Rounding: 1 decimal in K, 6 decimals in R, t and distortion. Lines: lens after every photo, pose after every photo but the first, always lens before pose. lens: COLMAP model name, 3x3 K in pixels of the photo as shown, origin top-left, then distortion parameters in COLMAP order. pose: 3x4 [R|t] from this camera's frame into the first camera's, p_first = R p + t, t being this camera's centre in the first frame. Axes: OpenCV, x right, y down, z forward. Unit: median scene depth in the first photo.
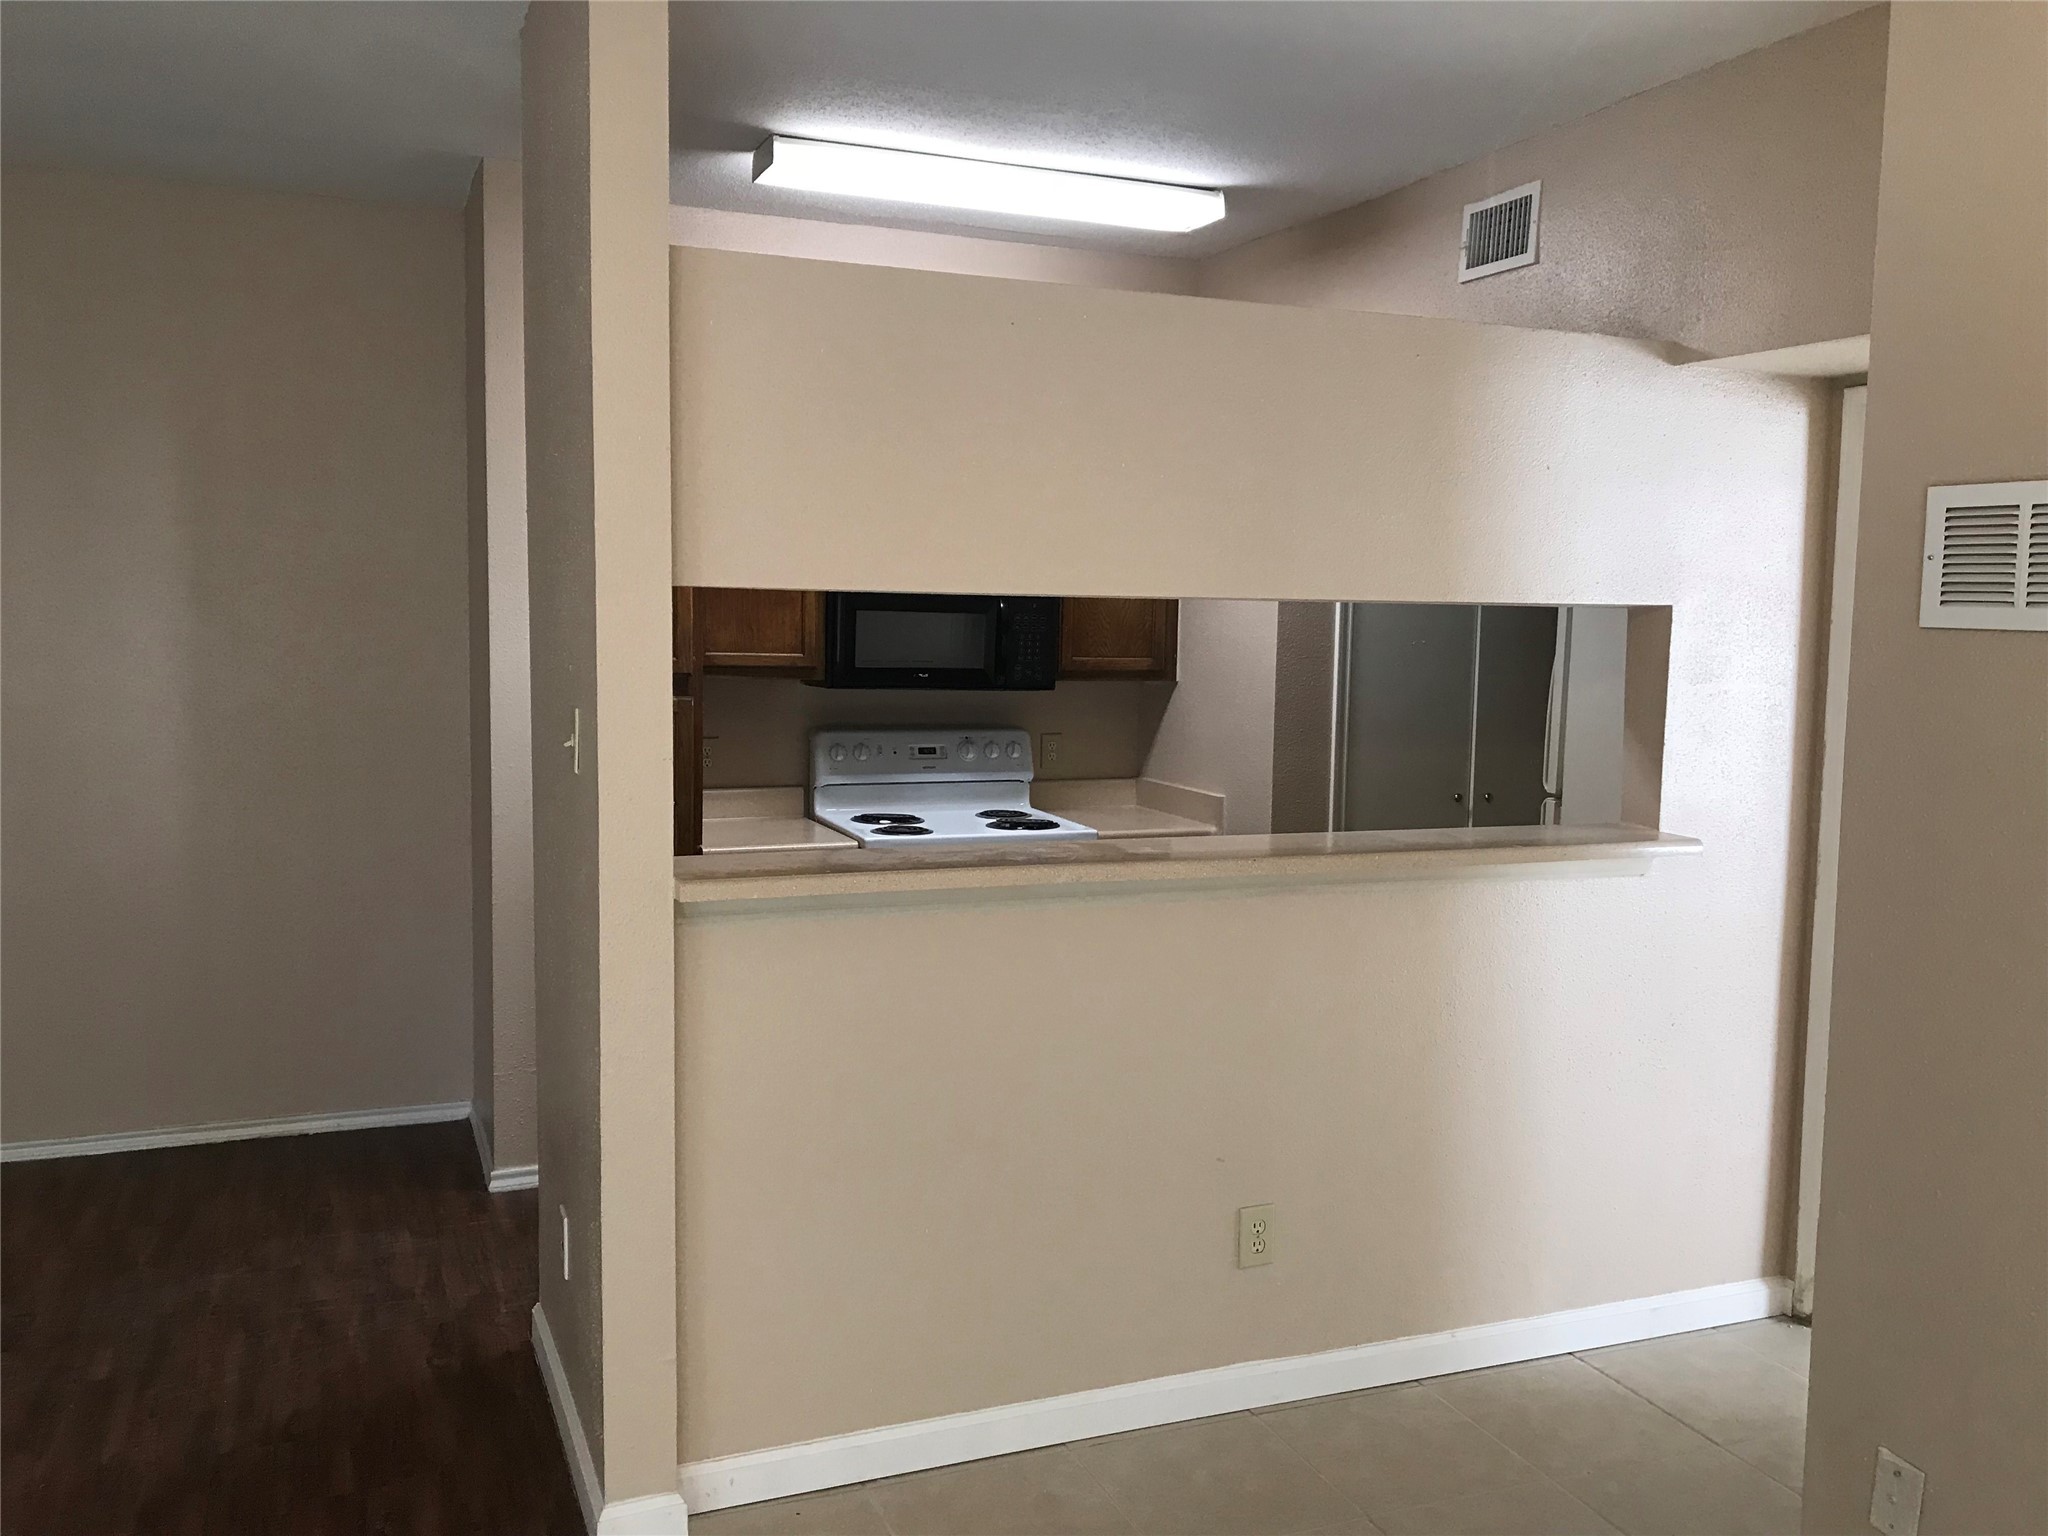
lens RADIAL K [[1666.2, 0, 1018.7], [0, 1666.2, 759.3], [0, 0, 1]] dist [-0.024422, 0.025093]
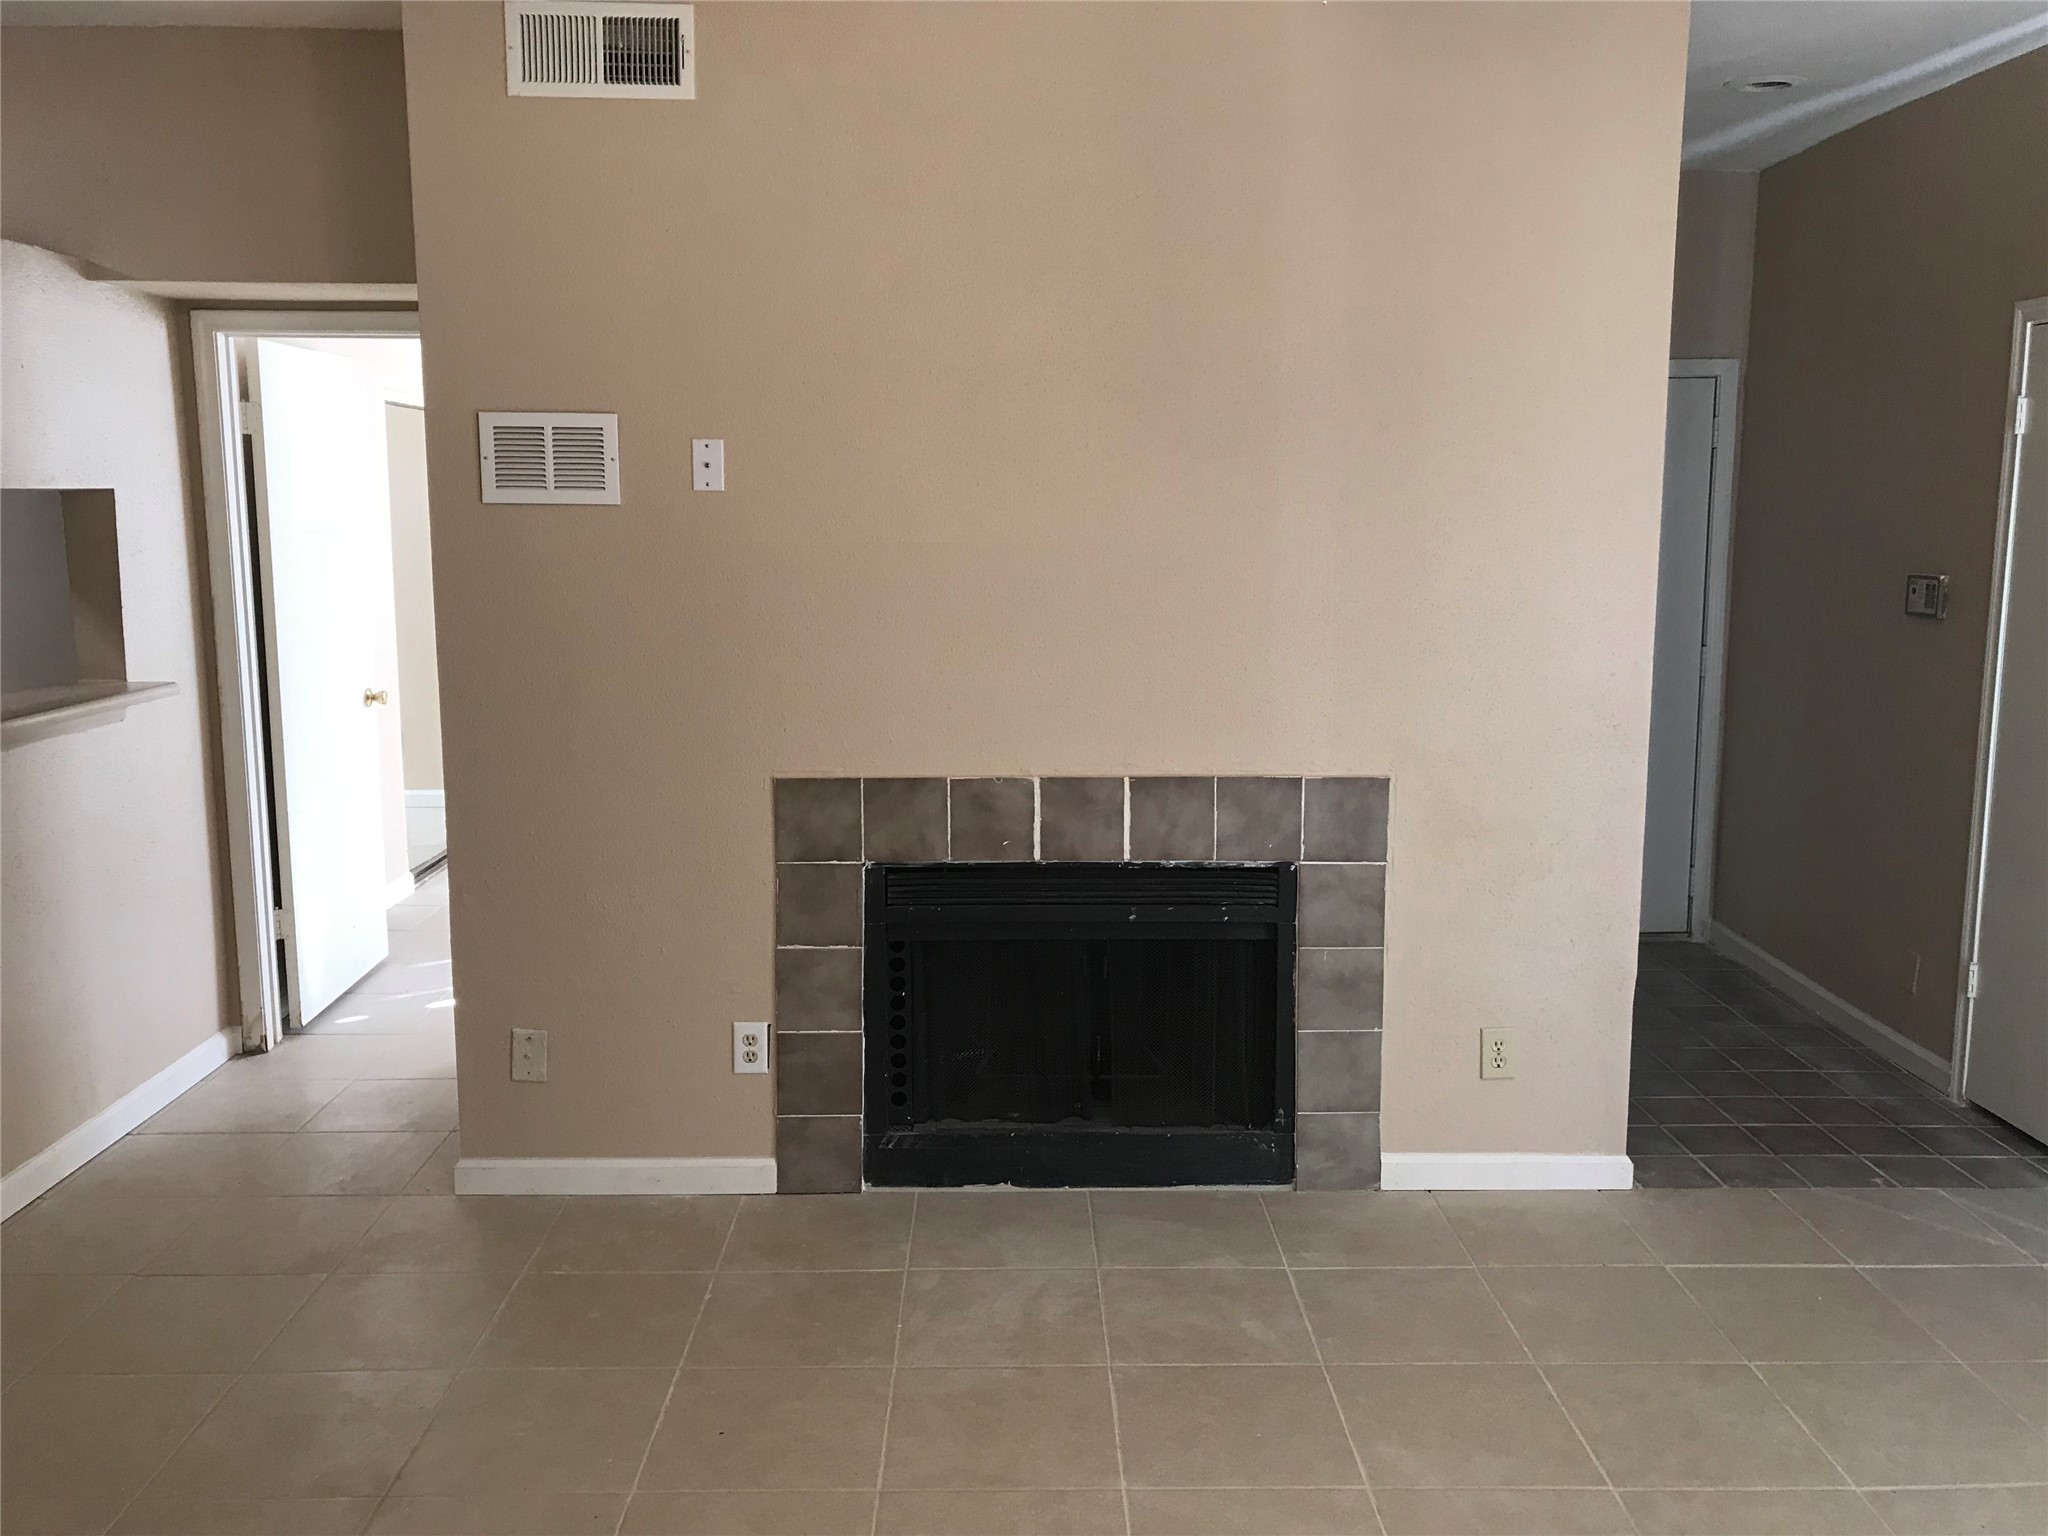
lens RADIAL K [[1666.2, 0, 1021.0], [0, 1666.2, 765.6], [0, 0, 1]] dist [-0.024422, 0.025093]
pose [[0.355014, -0.169322, 0.919399, -0.606057], [0.091082, 0.985047, 0.146242, -0.015120], [-0.930413, 0.031823, 0.365127, -0.027134]]
